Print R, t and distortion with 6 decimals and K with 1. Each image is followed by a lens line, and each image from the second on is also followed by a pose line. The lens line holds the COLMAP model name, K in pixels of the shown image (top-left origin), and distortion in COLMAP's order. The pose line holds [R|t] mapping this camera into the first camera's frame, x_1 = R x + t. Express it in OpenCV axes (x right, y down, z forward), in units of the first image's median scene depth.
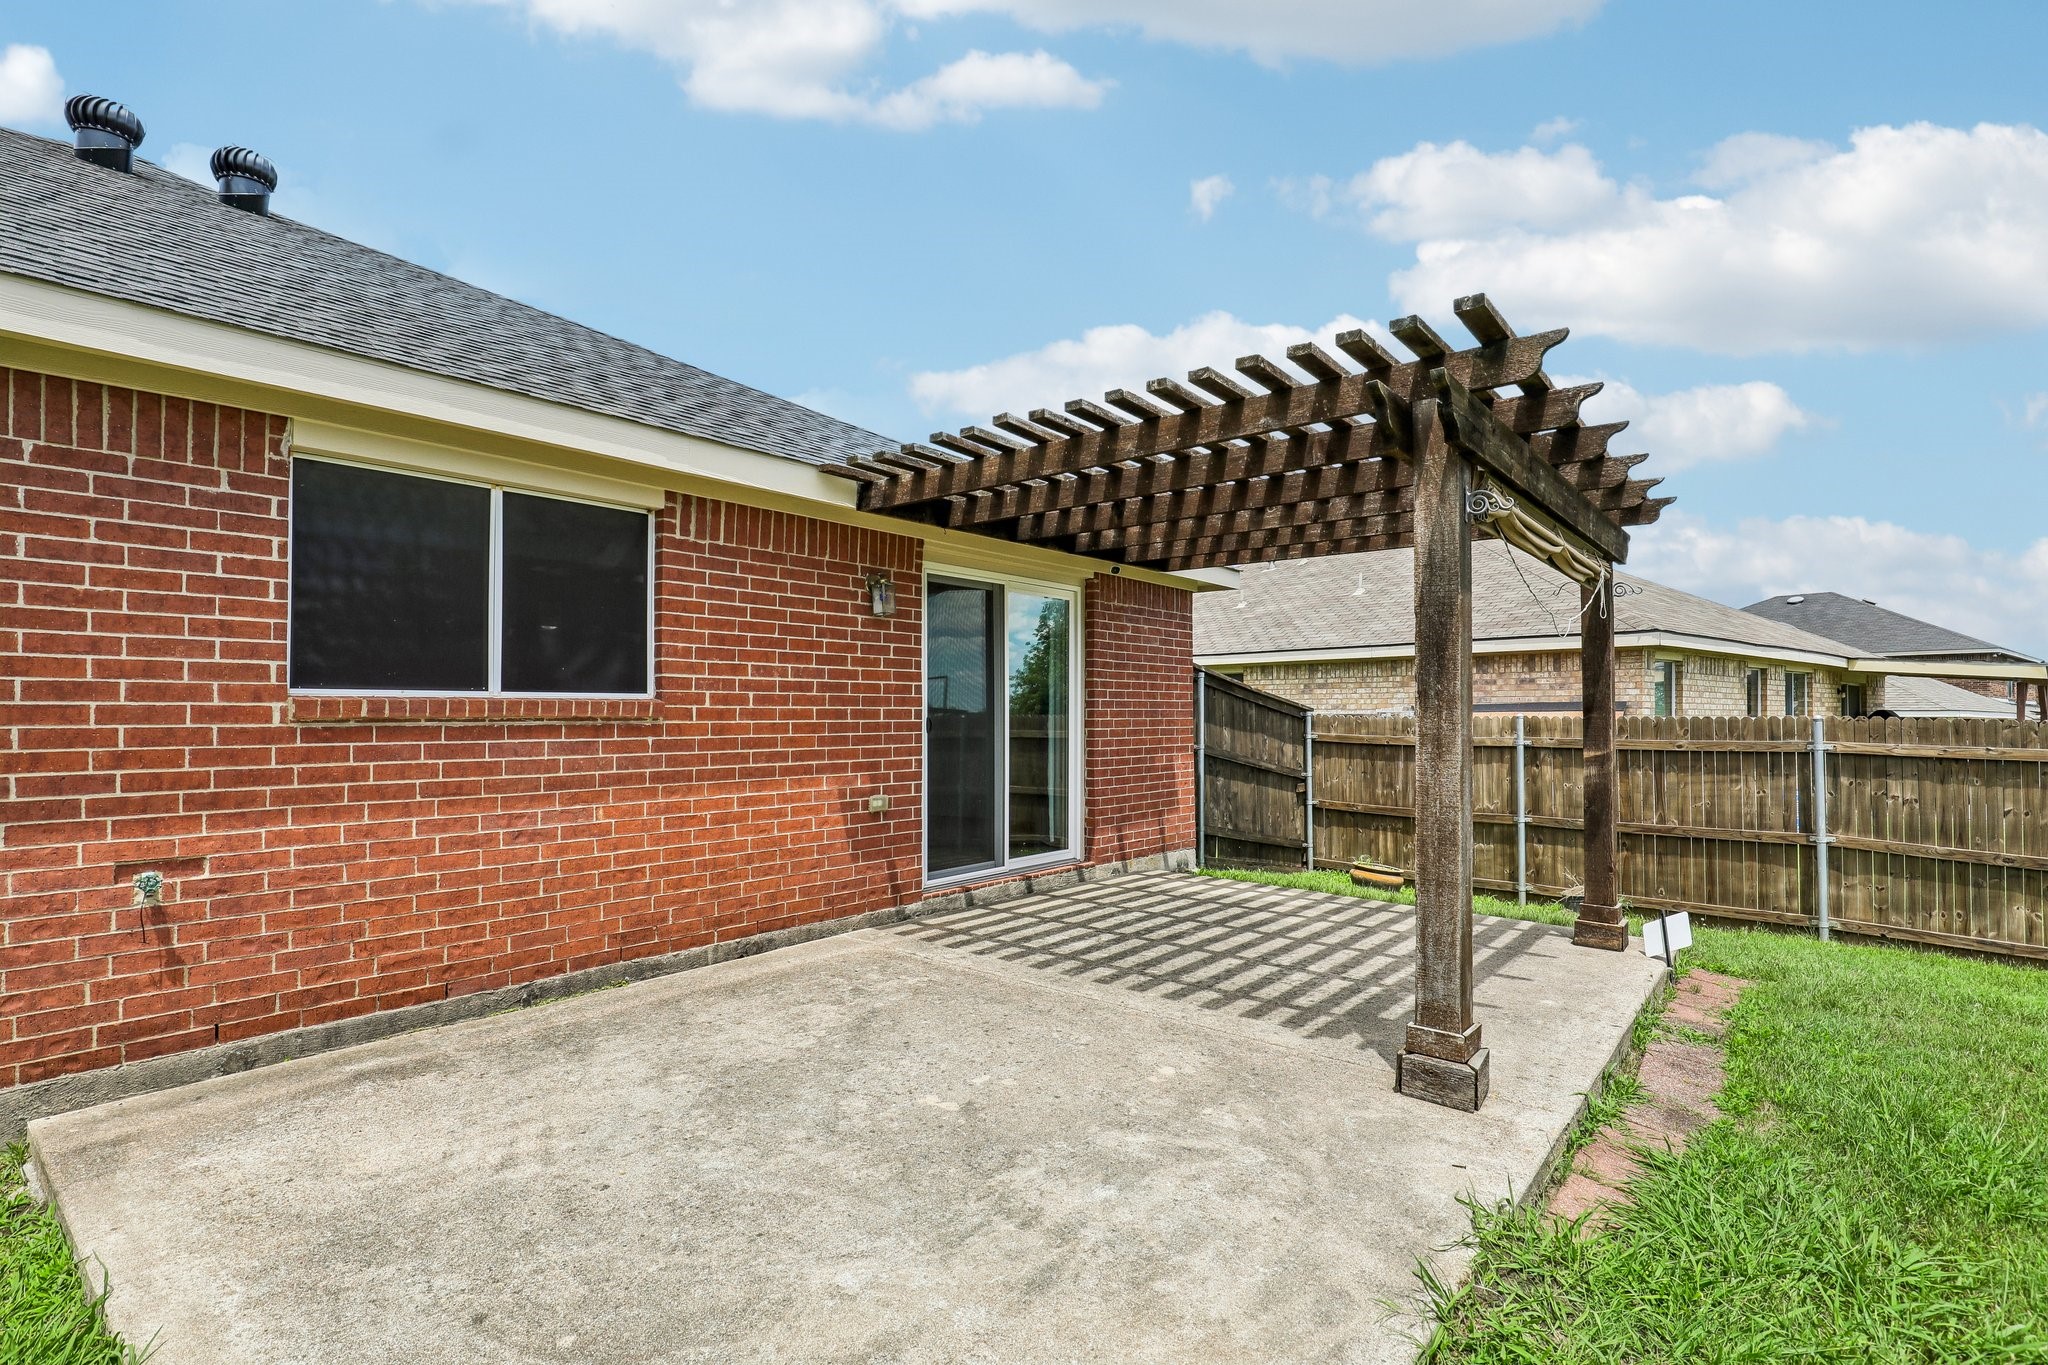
lens RADIAL K [[1007.3, 0, 1023.5], [0, 1007.3, 703.8], [0, 0, 1]] dist [-0.020511, -0.000464]
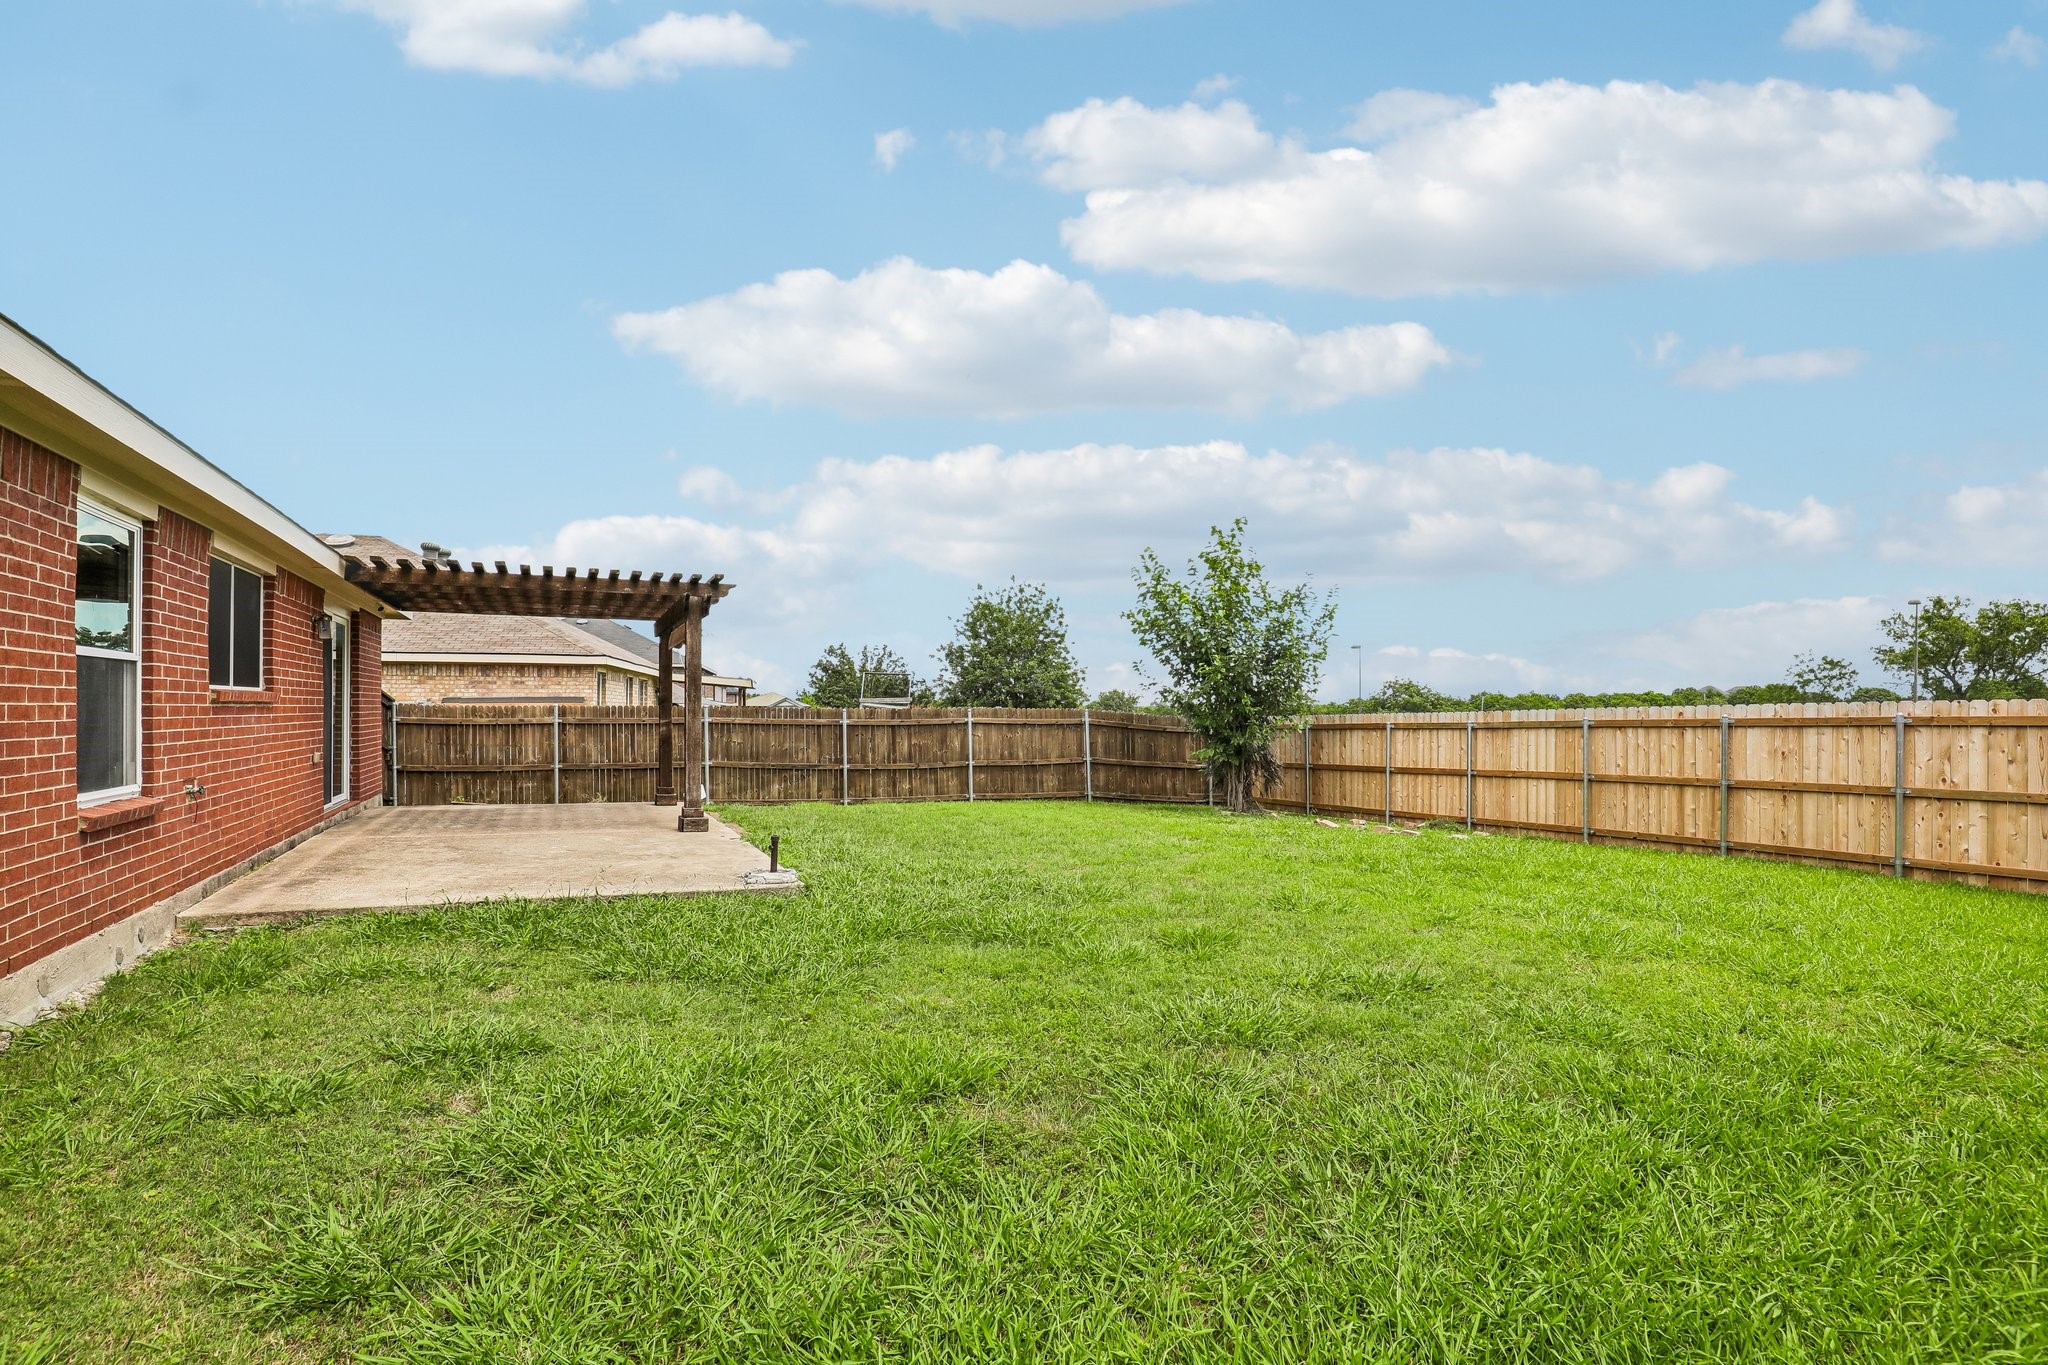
lens RADIAL K [[944.0, 0, 1017.8], [0, 944.0, 687.7], [0, 0, 1]] dist [-0.036362, 0.006915]
pose [[0.424770, 0.020087, 0.905078, -1.162853], [-0.010730, 0.999795, -0.017154, 0.002098], [-0.905238, -0.002425, 0.424899, -0.724808]]
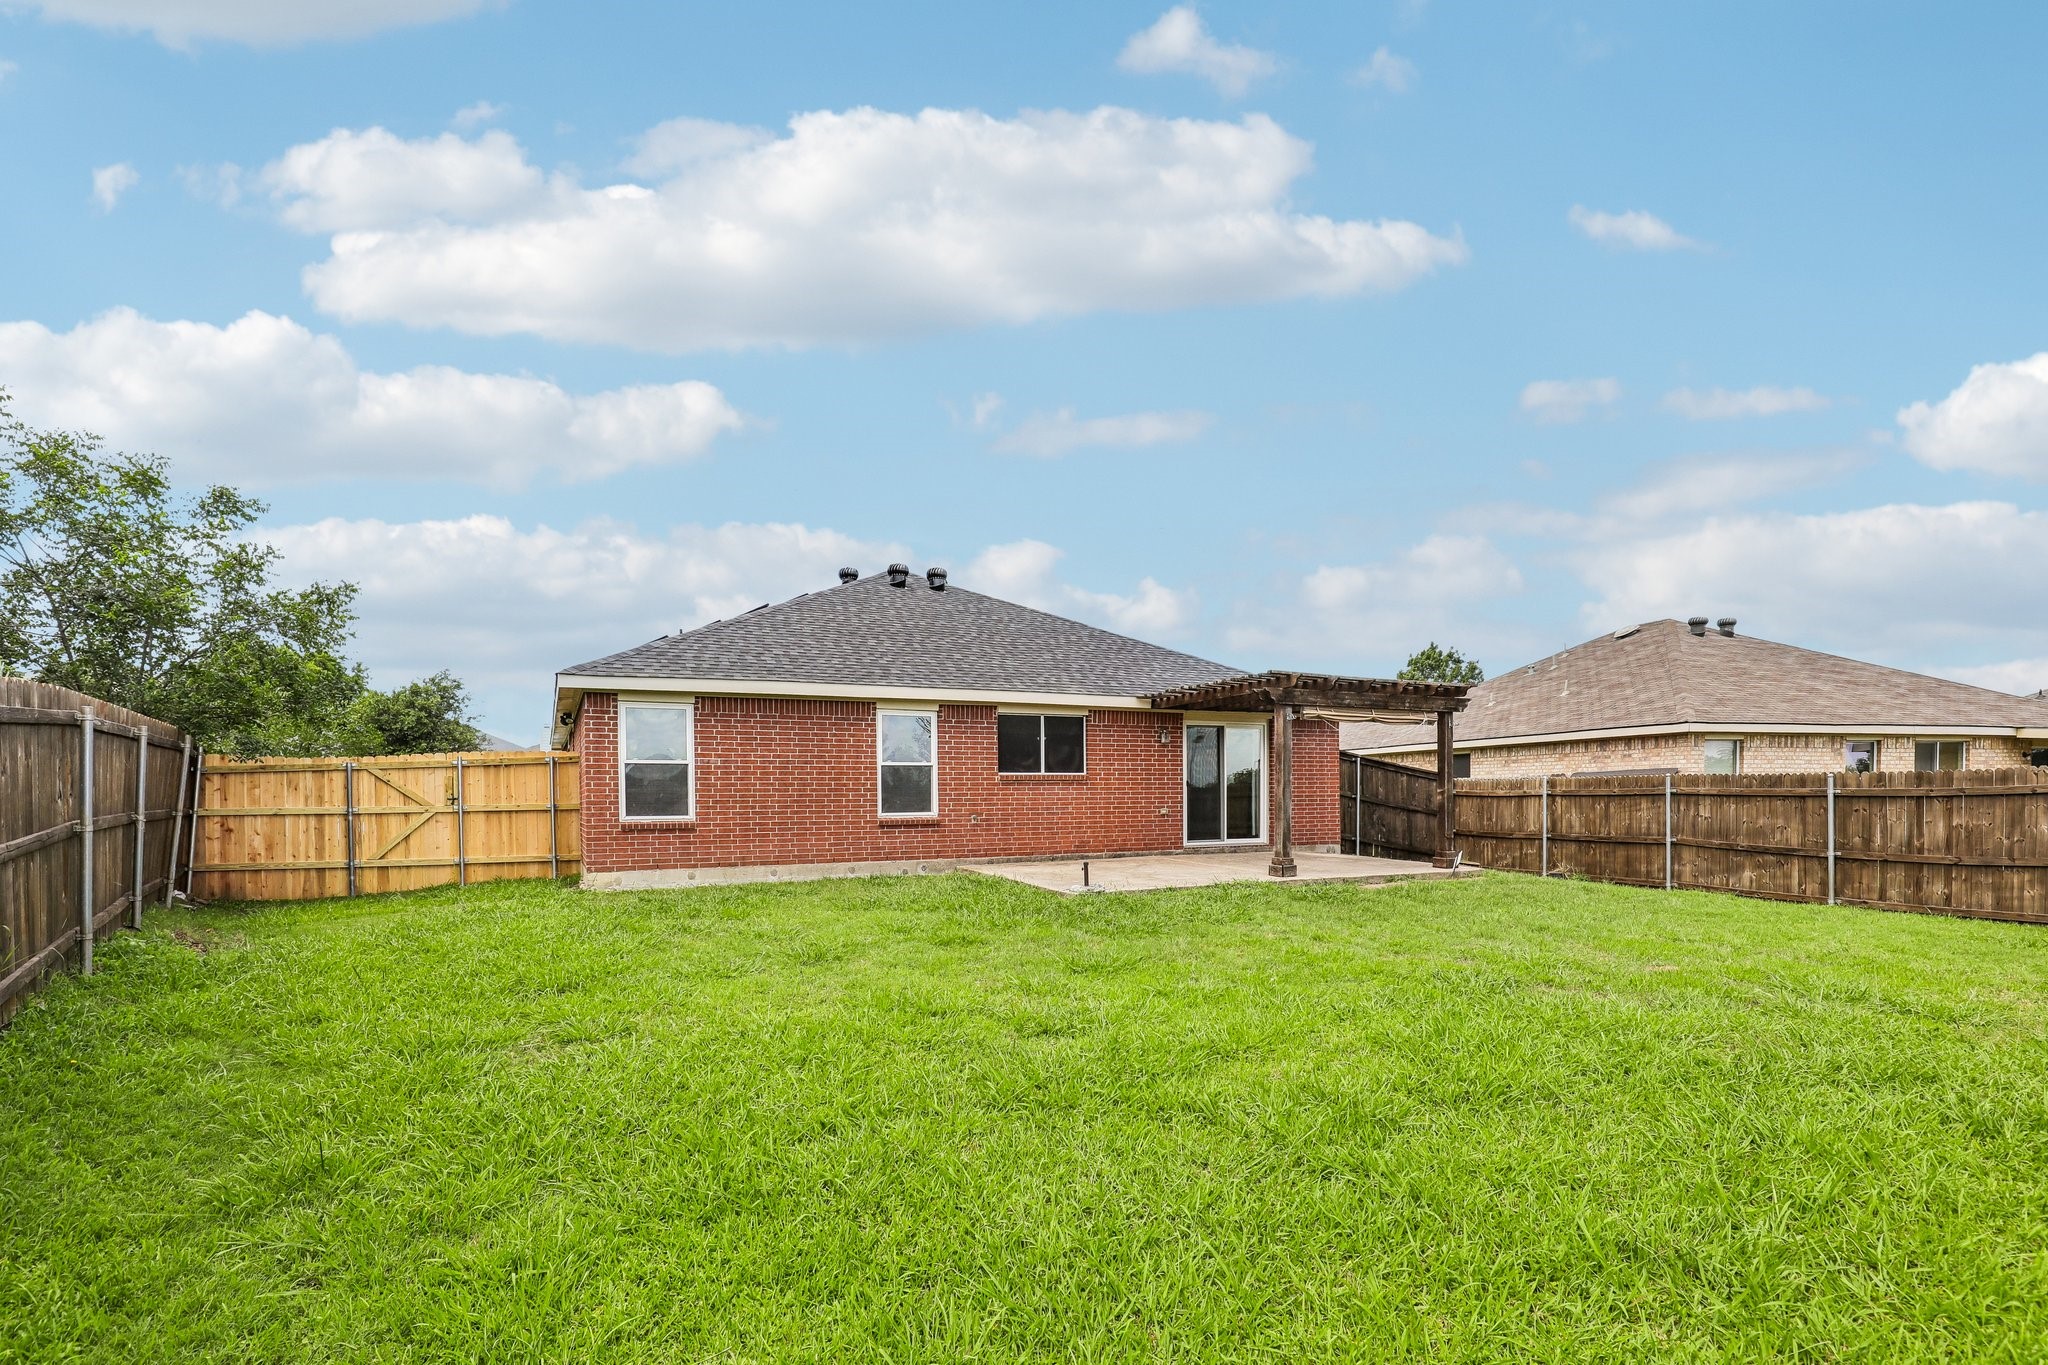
lens RADIAL K [[944.0, 0, 1009.4], [0, 944.0, 774.8], [0, 0, 1]] dist [-0.036362, 0.006915]
pose [[0.899095, -0.018139, -0.437378, 0.702440], [0.013466, 0.999814, -0.013782, 0.034466], [0.437547, 0.006502, 0.899172, -1.746215]]
